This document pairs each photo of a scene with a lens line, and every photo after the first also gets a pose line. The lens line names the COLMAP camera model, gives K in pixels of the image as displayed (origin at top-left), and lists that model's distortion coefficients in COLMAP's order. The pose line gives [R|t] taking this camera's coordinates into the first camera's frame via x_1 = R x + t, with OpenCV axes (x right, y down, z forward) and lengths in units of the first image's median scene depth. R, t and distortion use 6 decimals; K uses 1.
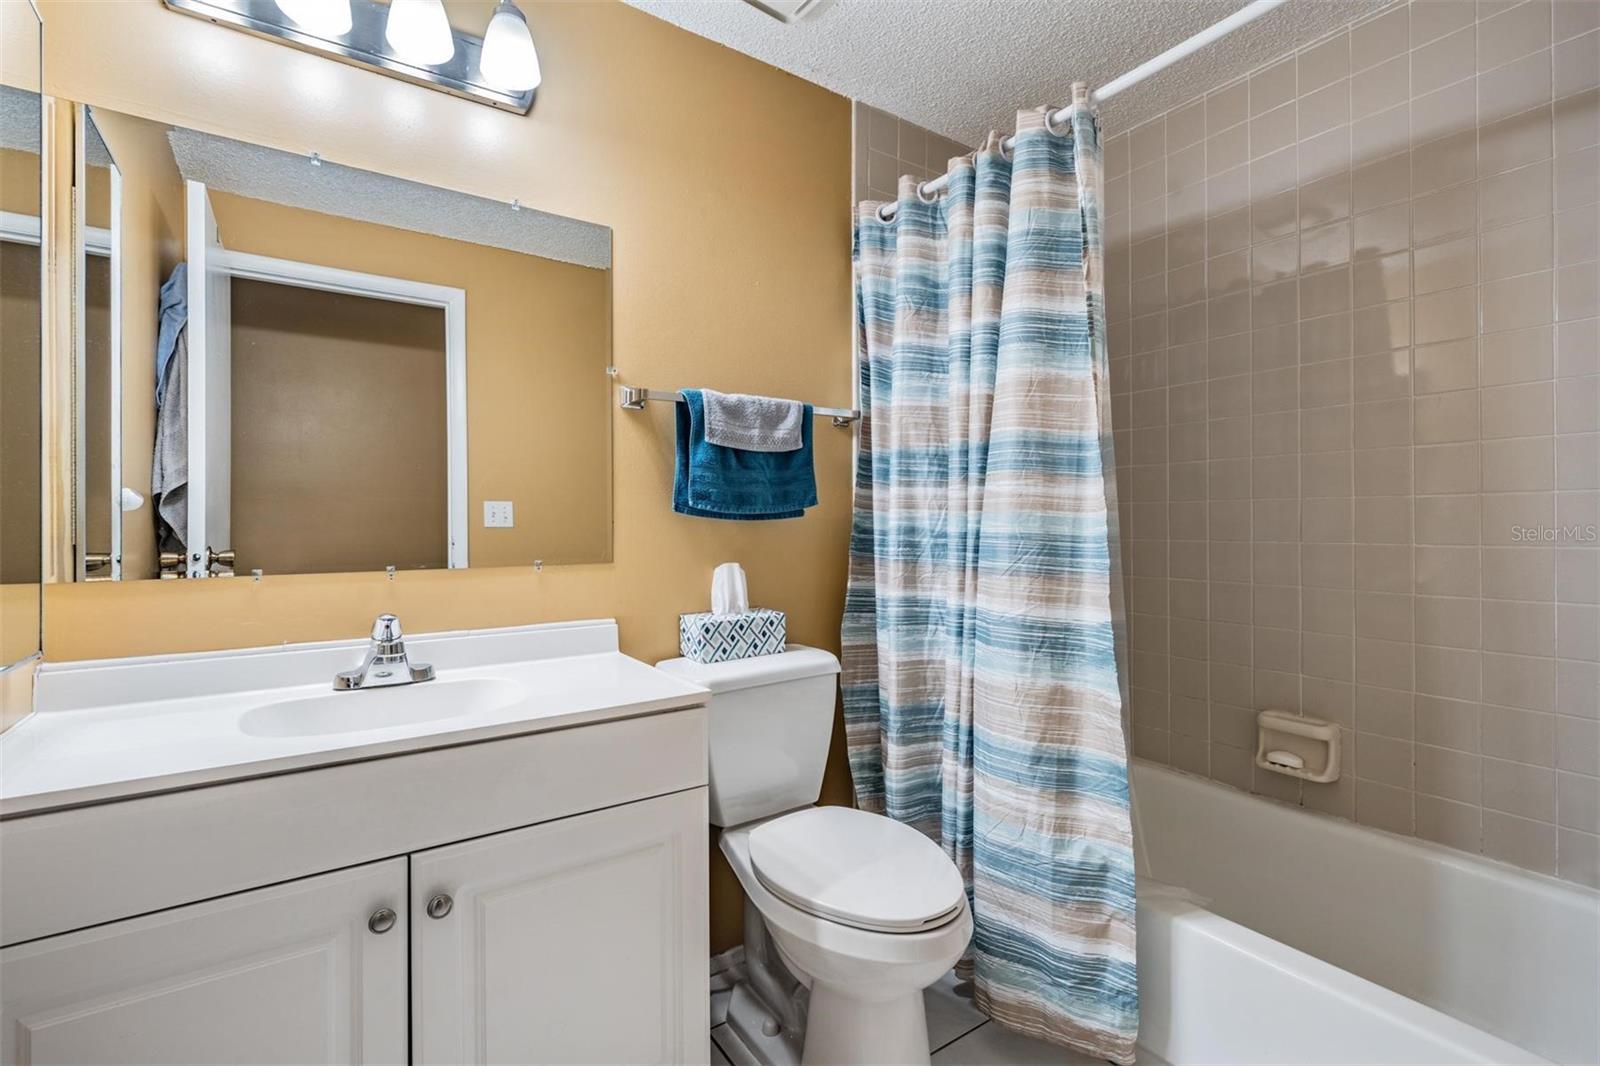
lens RADIAL K [[726.4, 0, 799.7], [0, 726.4, 530.0], [0, 0, 1]] dist [0.003927, -0.000186]
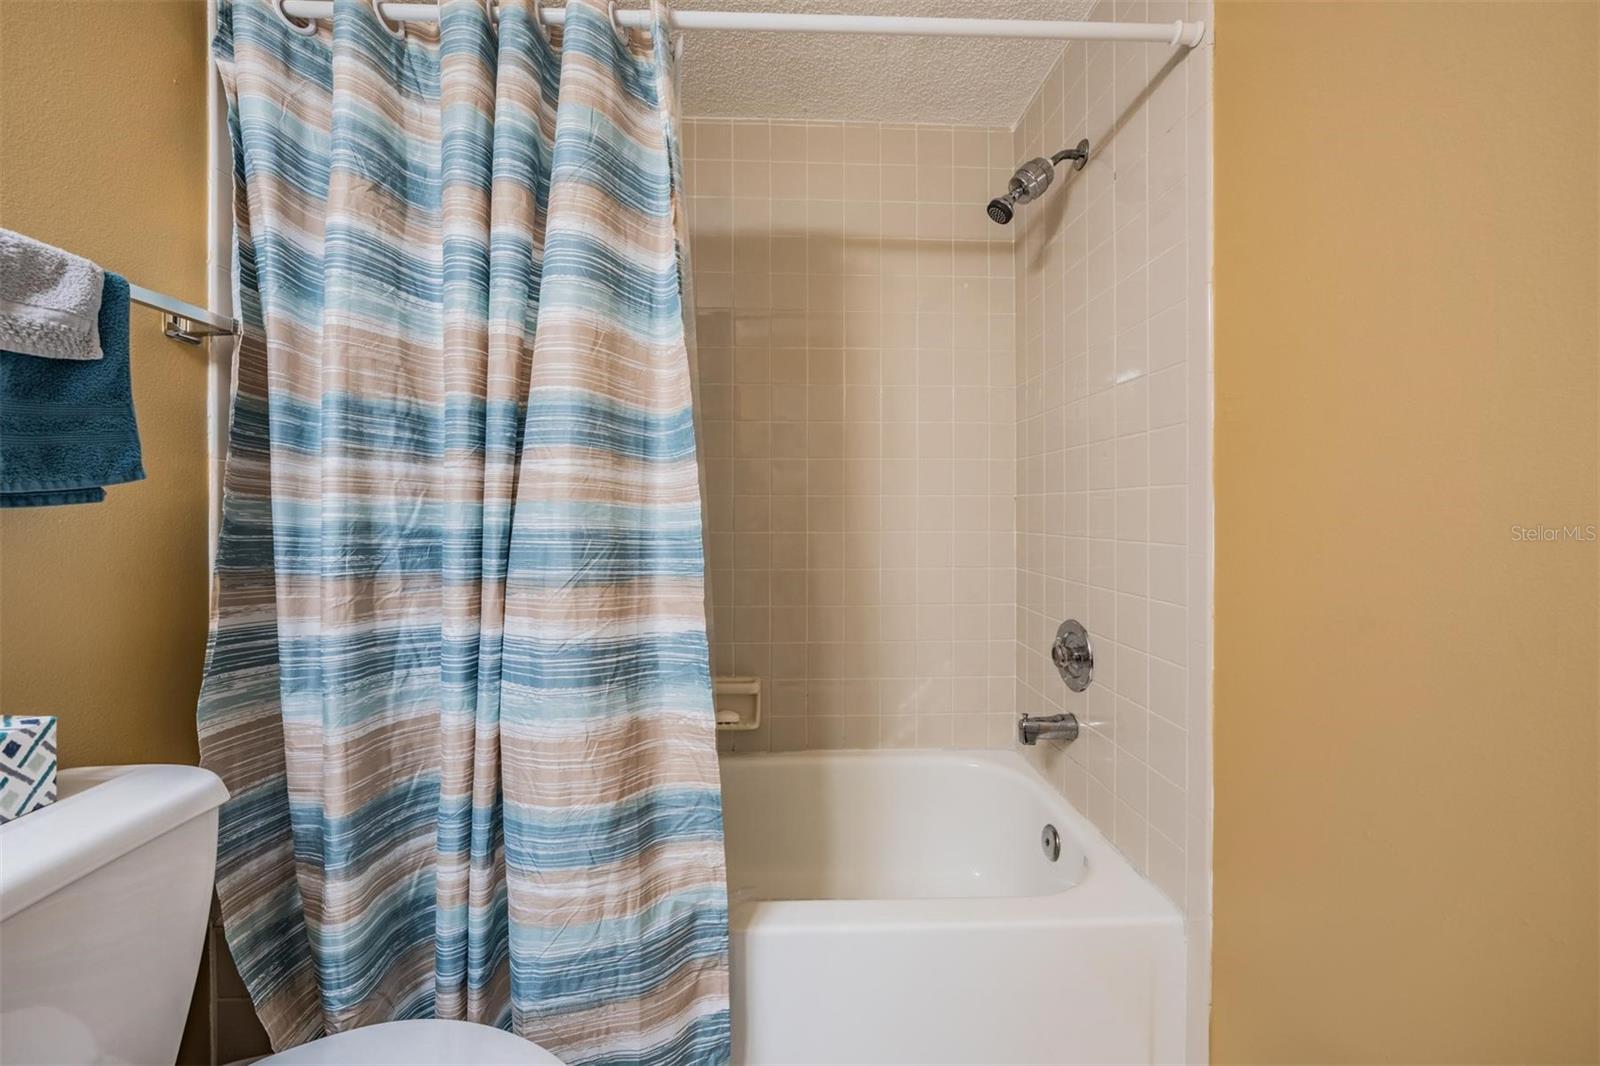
lens RADIAL K [[593.0, 0, 800.3], [0, 593.0, 517.3], [0, 0, 1]] dist [-0.003265, -0.000072]
pose [[0.533075, -0.001784, 0.846066, -0.086140], [0.006496, 0.999977, -0.001984, -0.005148], [-0.846043, 0.006553, 0.533074, 0.427664]]
